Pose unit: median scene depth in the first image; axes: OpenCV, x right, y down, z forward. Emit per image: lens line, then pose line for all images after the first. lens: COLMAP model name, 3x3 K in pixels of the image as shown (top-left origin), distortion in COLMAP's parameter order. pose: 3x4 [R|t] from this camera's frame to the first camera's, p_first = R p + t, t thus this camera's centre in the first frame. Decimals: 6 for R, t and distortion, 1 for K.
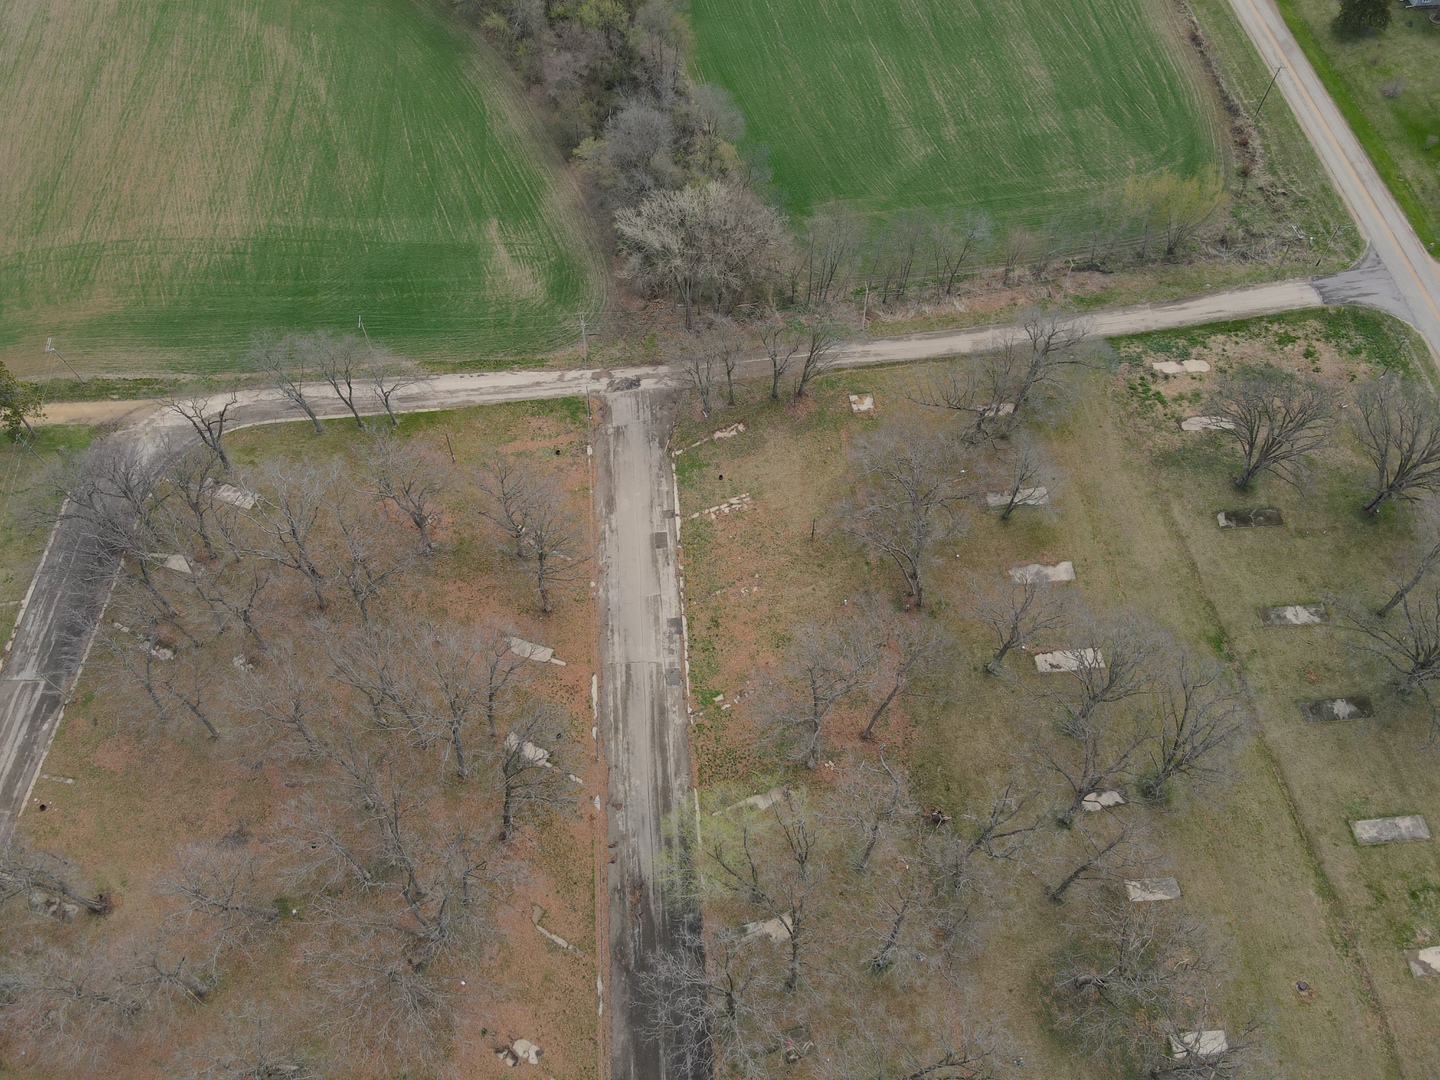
lens RADIAL K [[1045.0, 0, 718.3], [0, 1045.0, 534.0], [0, 0, 1]] dist [0.007658, 0.012704]
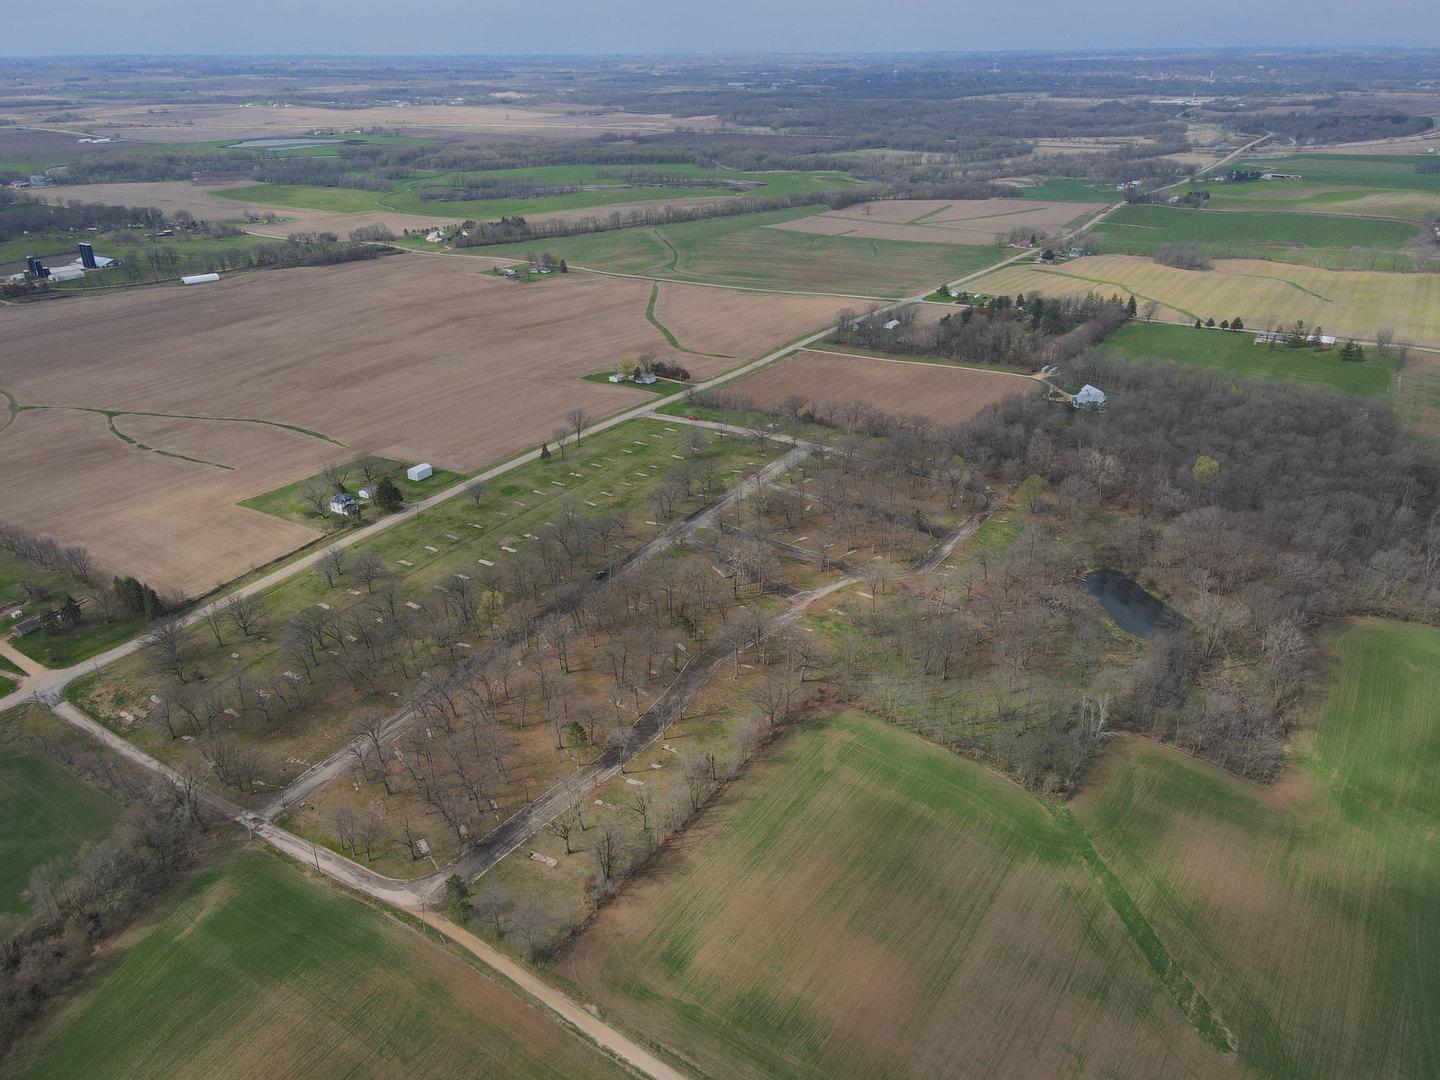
lens RADIAL K [[1045.0, 0, 715.3], [0, 1045.0, 545.3], [0, 0, 1]] dist [0.007658, 0.012704]
pose [[-0.784199, -0.256515, 0.565006, -1.812989], [0.539067, 0.169319, 0.825068, -1.444949], [-0.307309, 0.951594, 0.005499, 0.213791]]
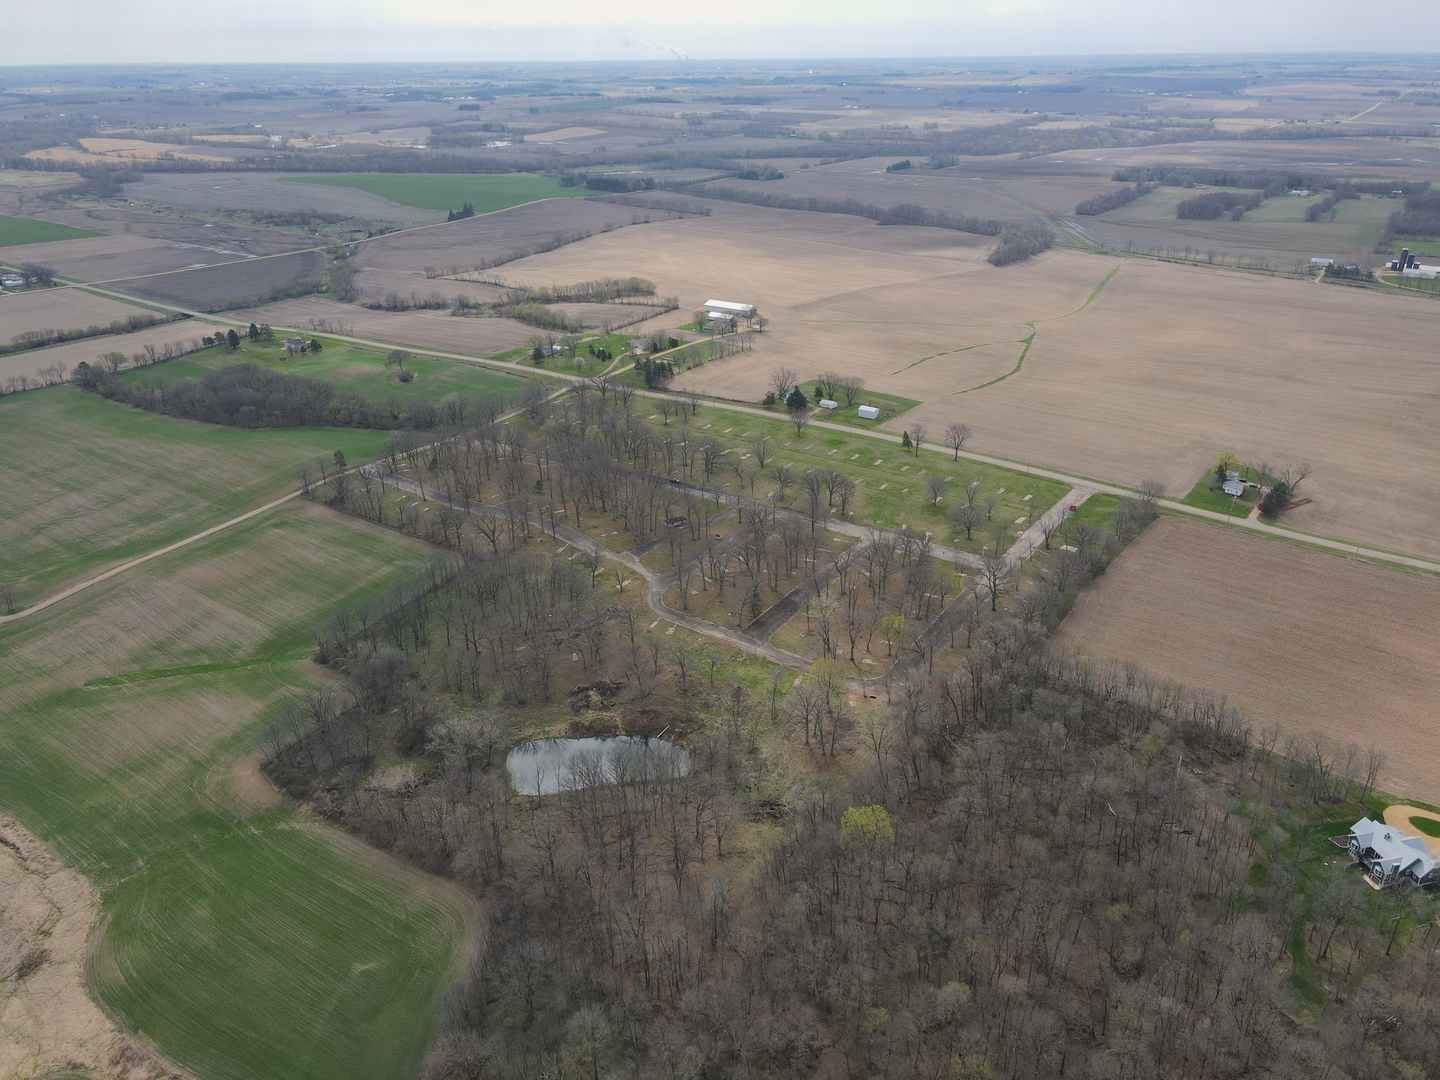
lens RADIAL K [[1045.0, 0, 705.5], [0, 1045.0, 548.0], [0, 0, 1]] dist [0.007658, 0.012704]
pose [[0.667368, -0.319412, 0.672753, -2.345165], [0.641955, 0.704651, -0.302259, 2.037552], [-0.377511, 0.633595, 0.675310, -1.864401]]
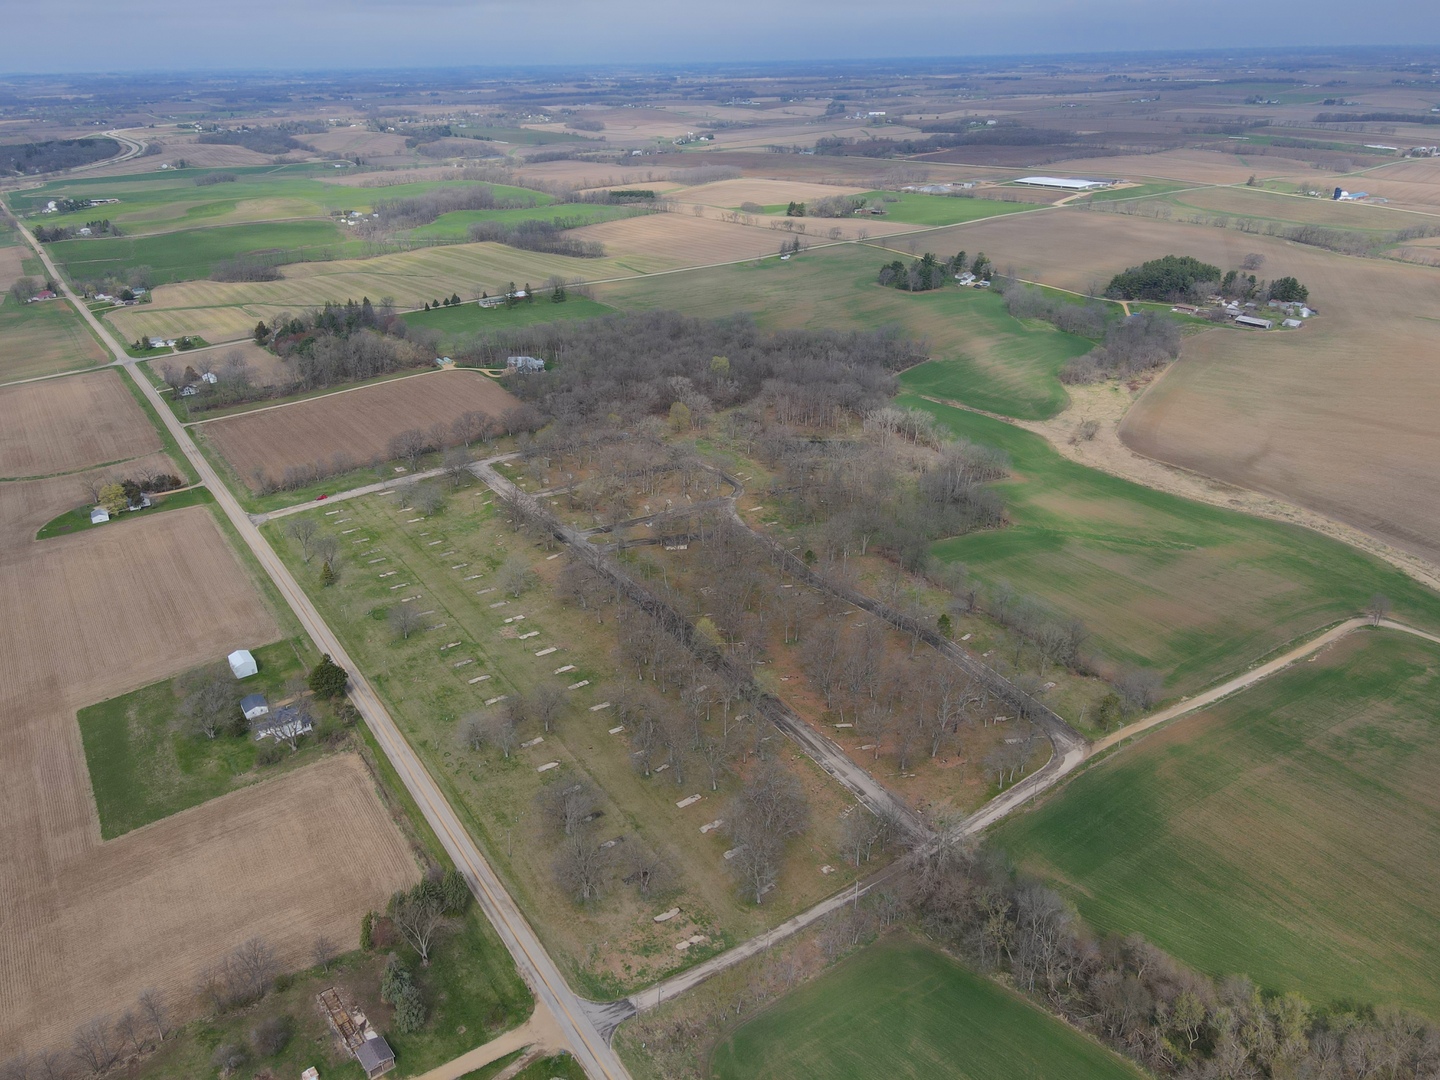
lens RADIAL K [[1045.0, 0, 713.3], [0, 1045.0, 533.3], [0, 0, 1]] dist [0.007658, 0.012704]
pose [[-0.871635, 0.226460, -0.434705, 1.012487], [-0.406998, 0.159820, 0.899339, -1.862816], [0.273139, 0.960819, -0.047136, 0.426543]]
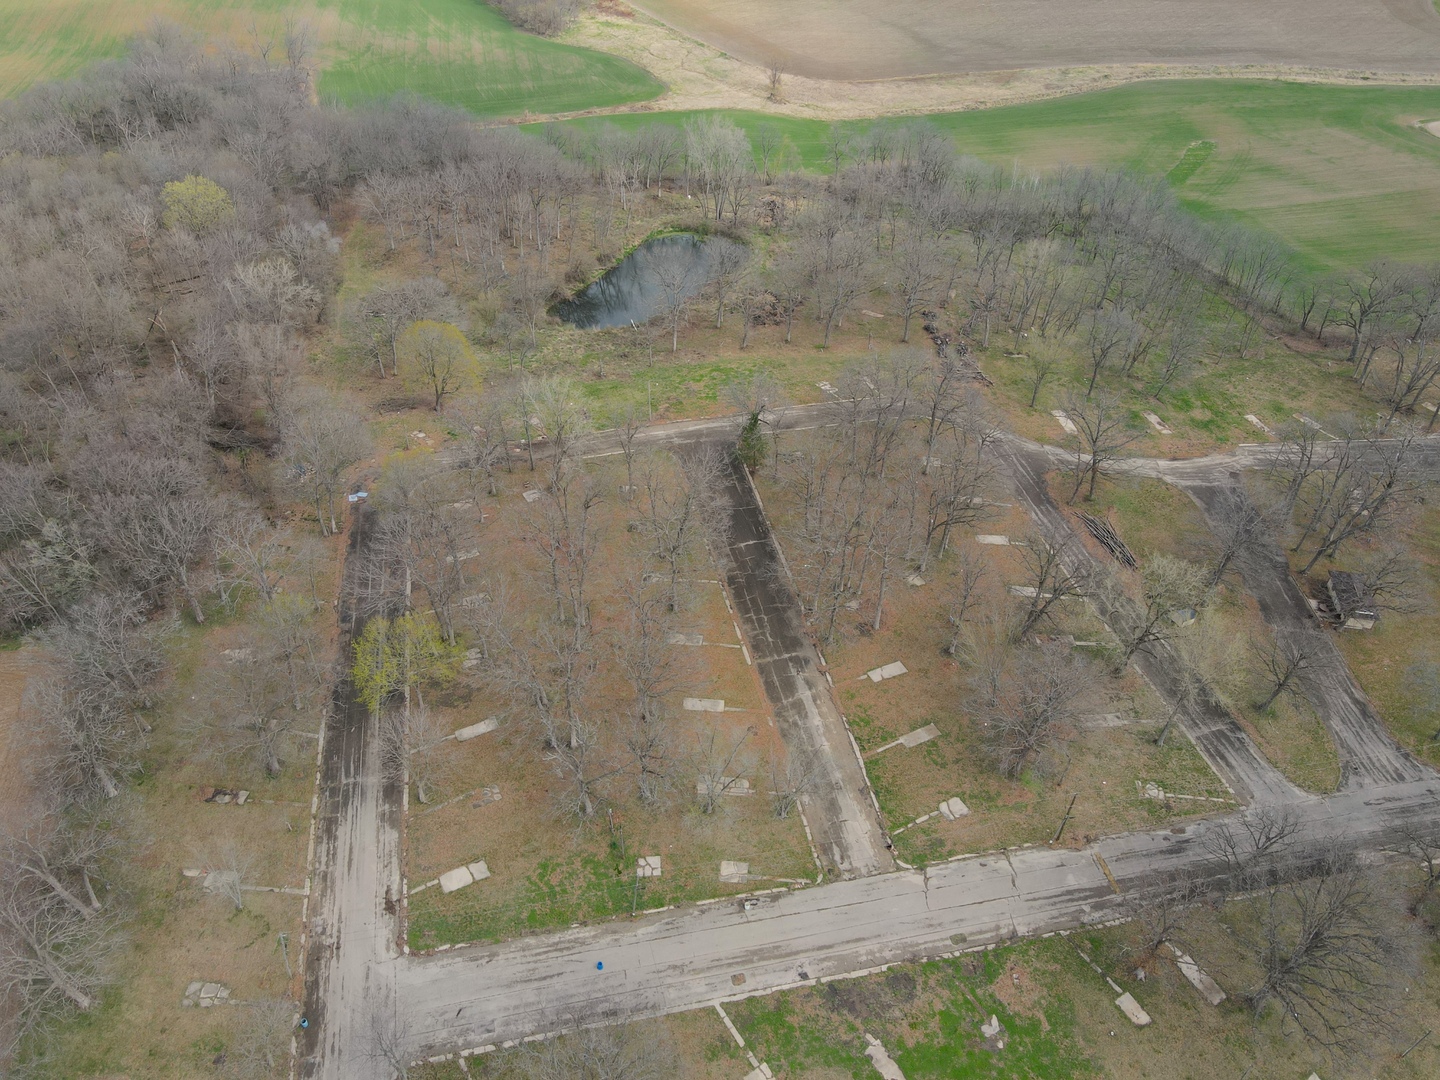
lens RADIAL K [[1045.0, 0, 710.1], [0, 1045.0, 533.7], [0, 0, 1]] dist [0.007658, 0.012704]
pose [[0.116874, 0.652863, -0.748405, 0.442783], [-0.849375, 0.456235, 0.265350, 1.185154], [0.514686, 0.604664, 0.607848, -0.715797]]
